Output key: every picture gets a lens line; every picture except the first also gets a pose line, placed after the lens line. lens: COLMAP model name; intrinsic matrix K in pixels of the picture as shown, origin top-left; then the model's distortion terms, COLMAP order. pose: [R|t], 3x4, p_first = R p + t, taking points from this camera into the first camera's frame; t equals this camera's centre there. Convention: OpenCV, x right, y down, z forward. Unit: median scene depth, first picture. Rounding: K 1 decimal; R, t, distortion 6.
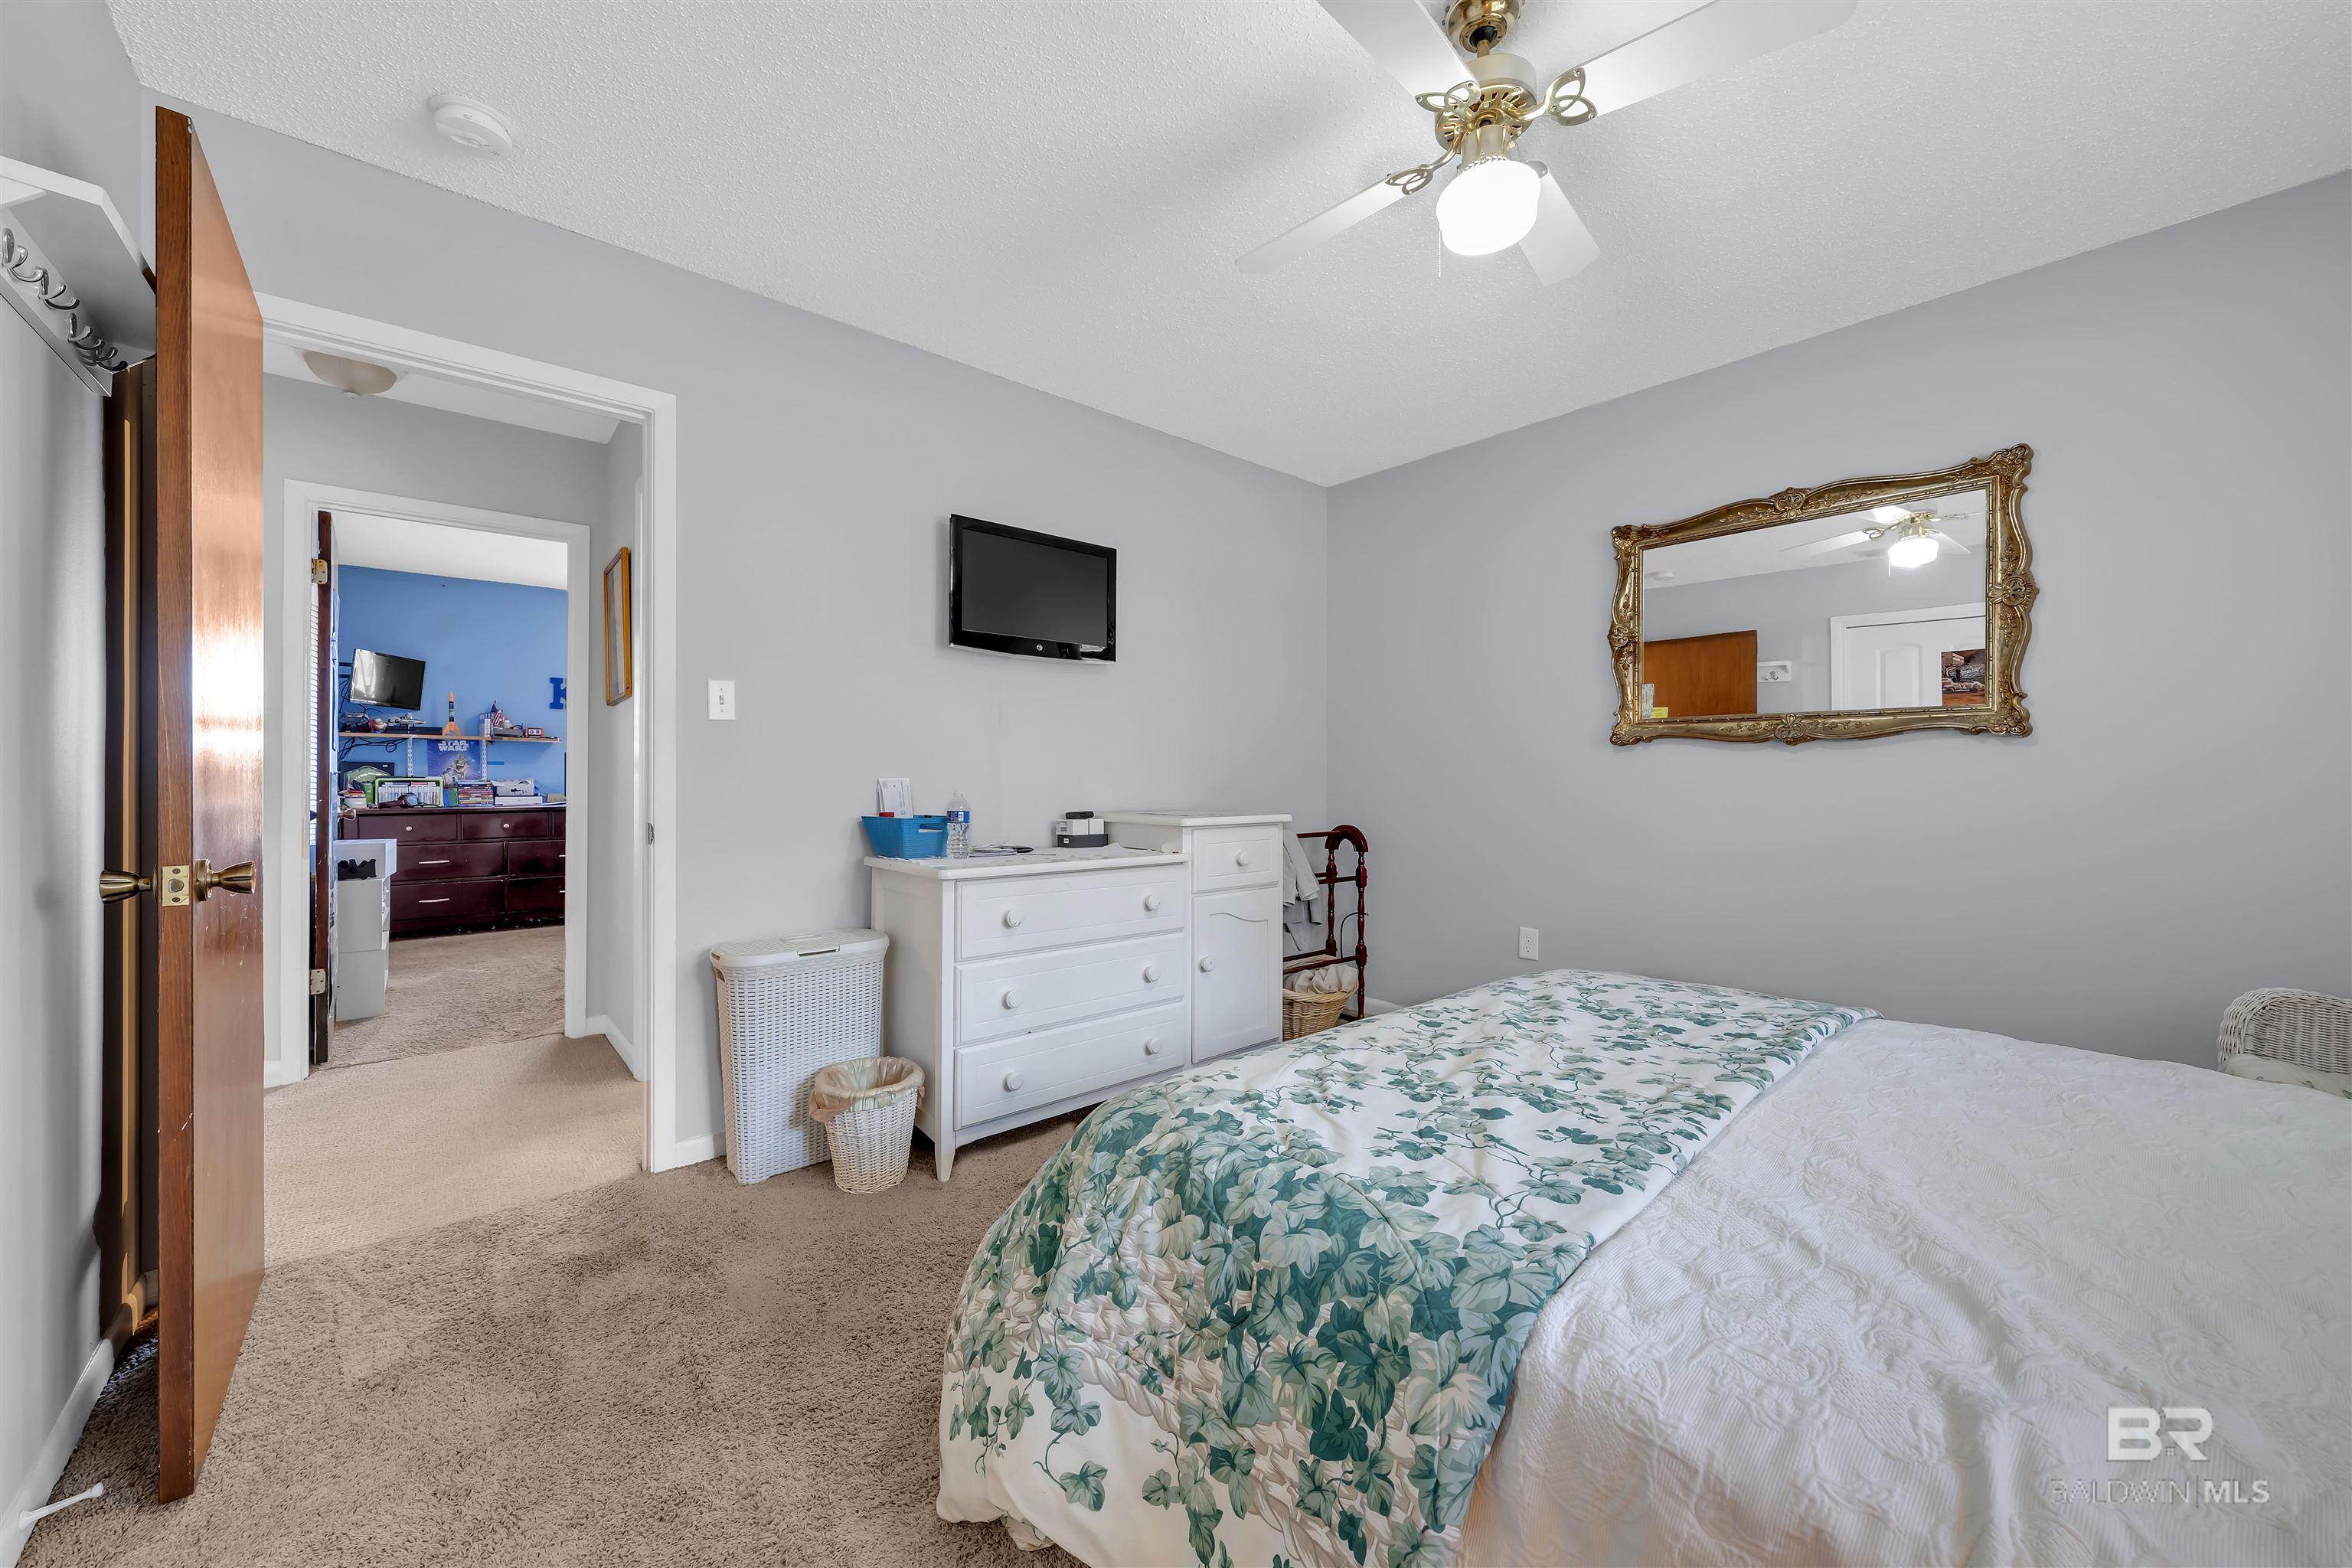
lens RADIAL K [[892.7, 0, 1180.1], [0, 892.7, 781.2], [0, 0, 1]] dist [-0.001004, -0.000143]
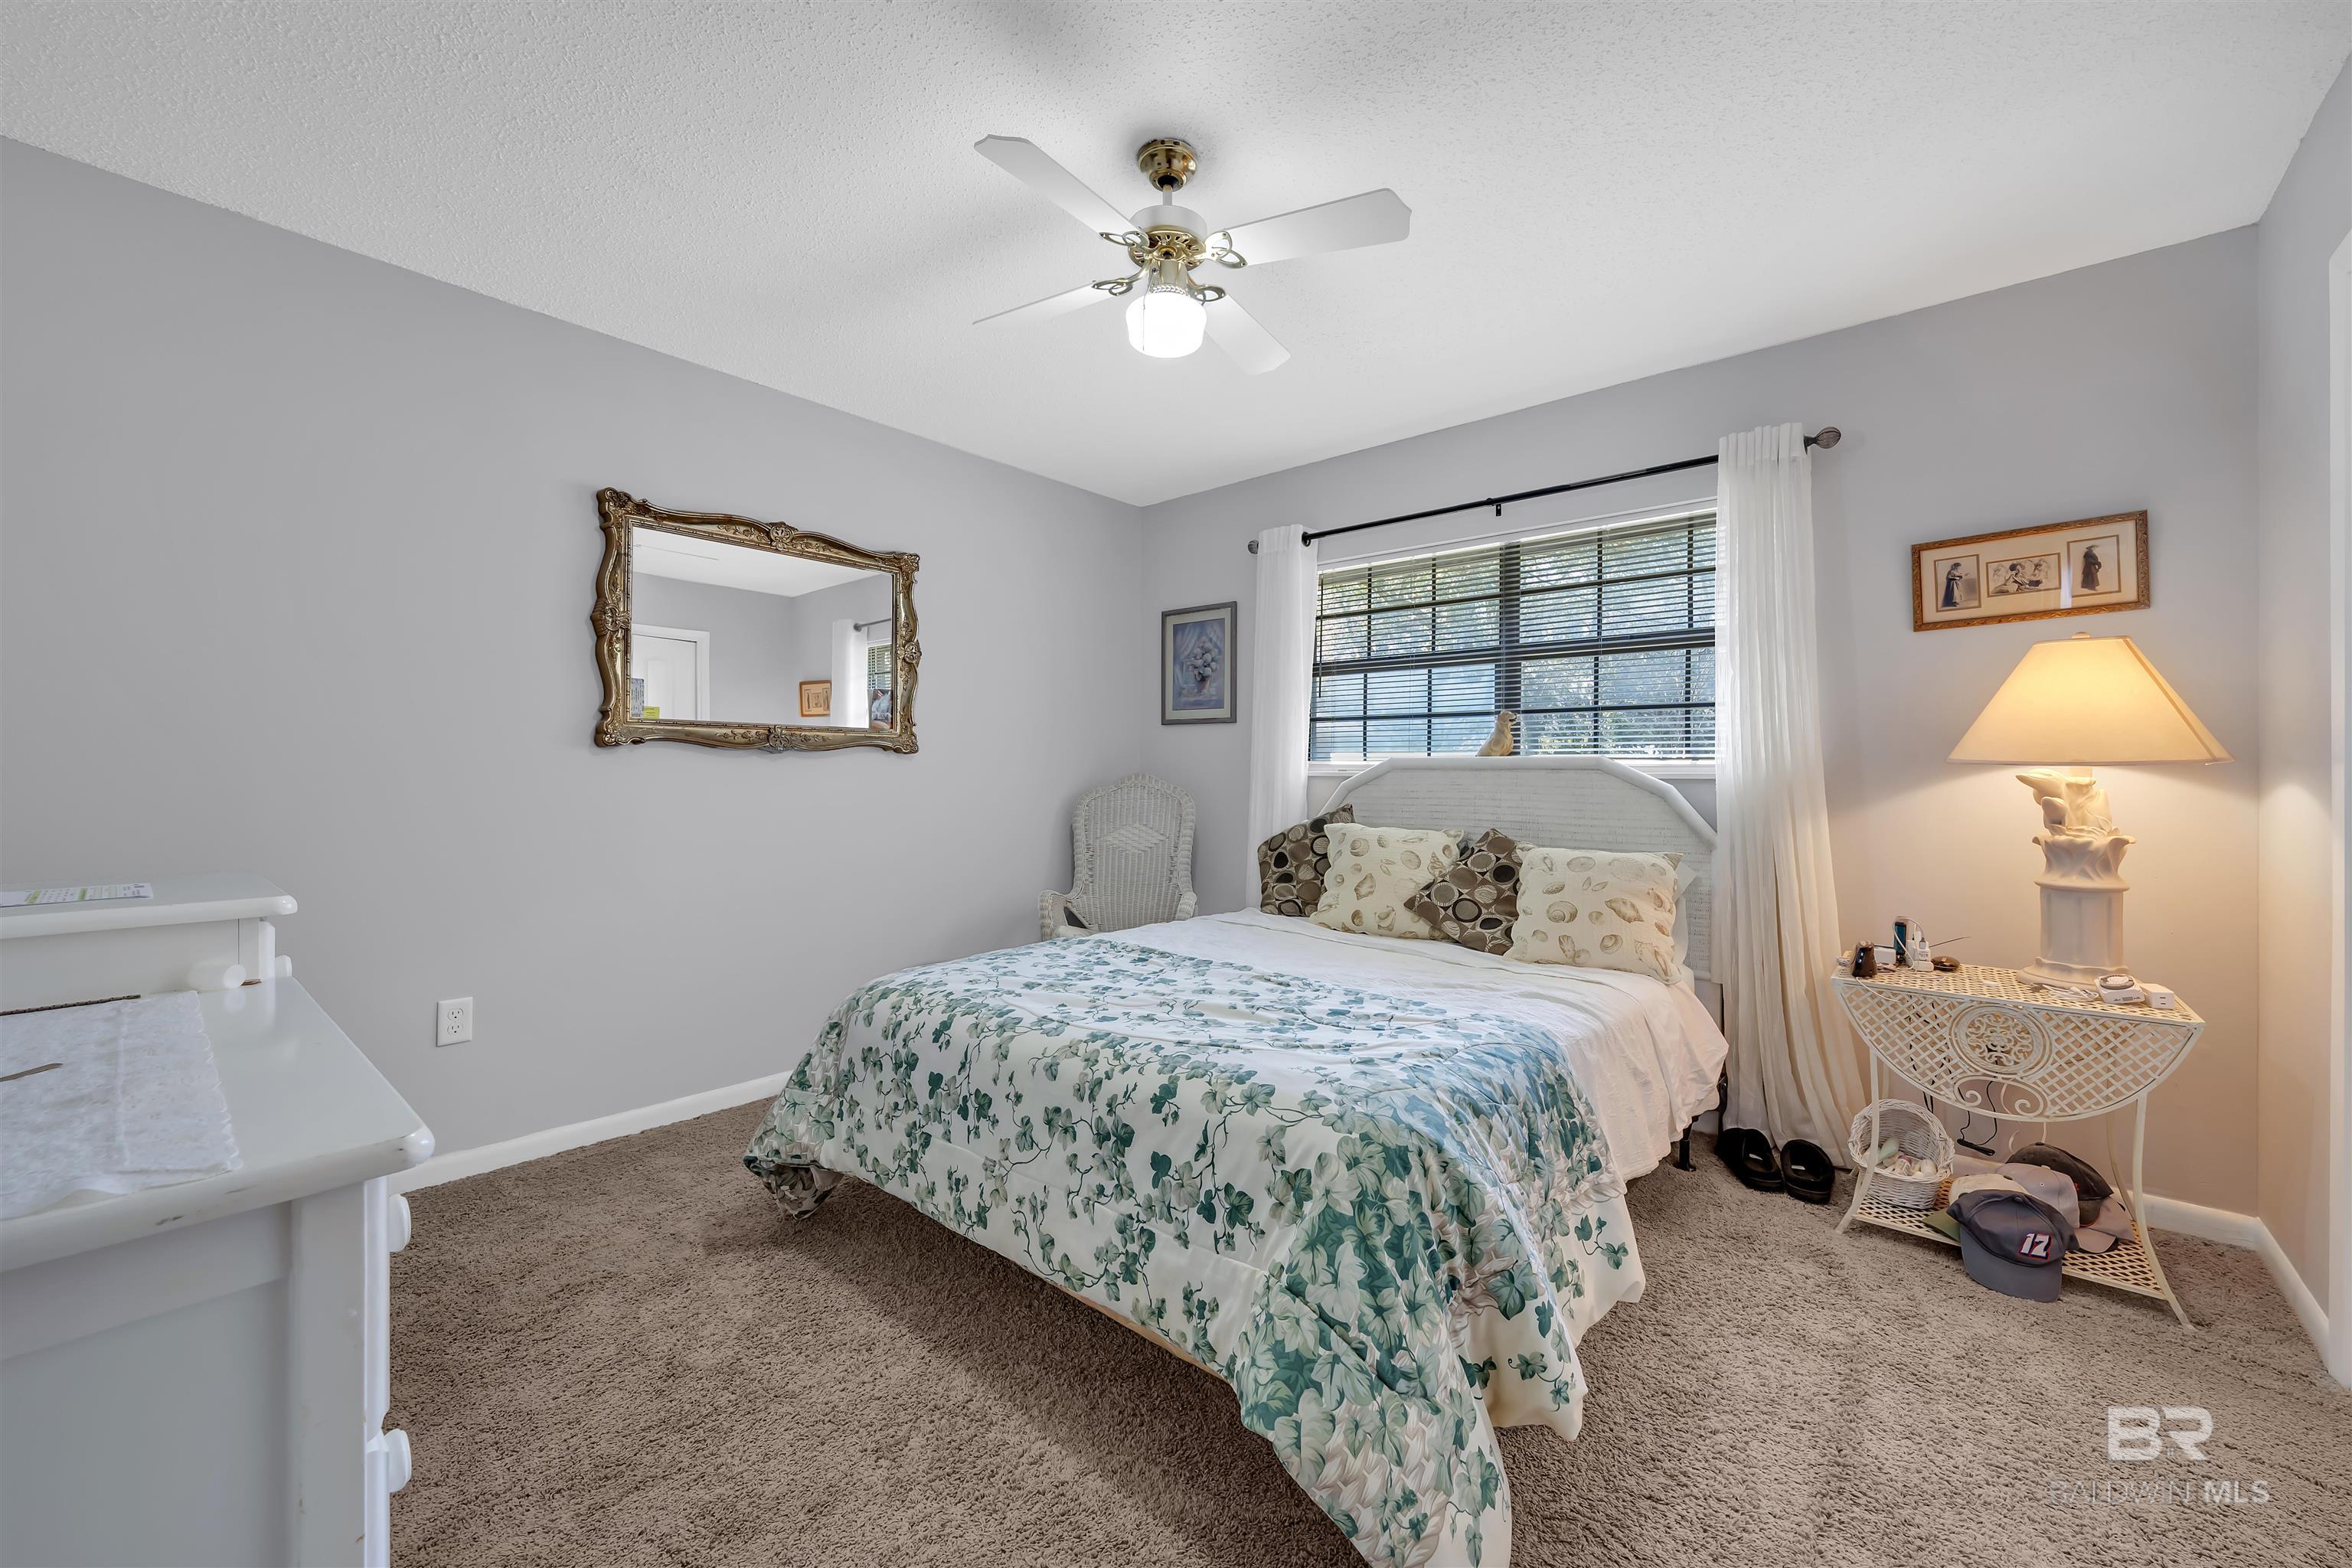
lens RADIAL K [[924.7, 0, 1175.2], [0, 924.7, 781.5], [0, 0, 1]] dist [-0.000730, -0.000079]
pose [[-0.159118, -0.010417, 0.987205, -0.729141], [0.001067, 0.999942, 0.010724, -0.024300], [-0.987259, 0.002760, -0.159098, 0.954422]]
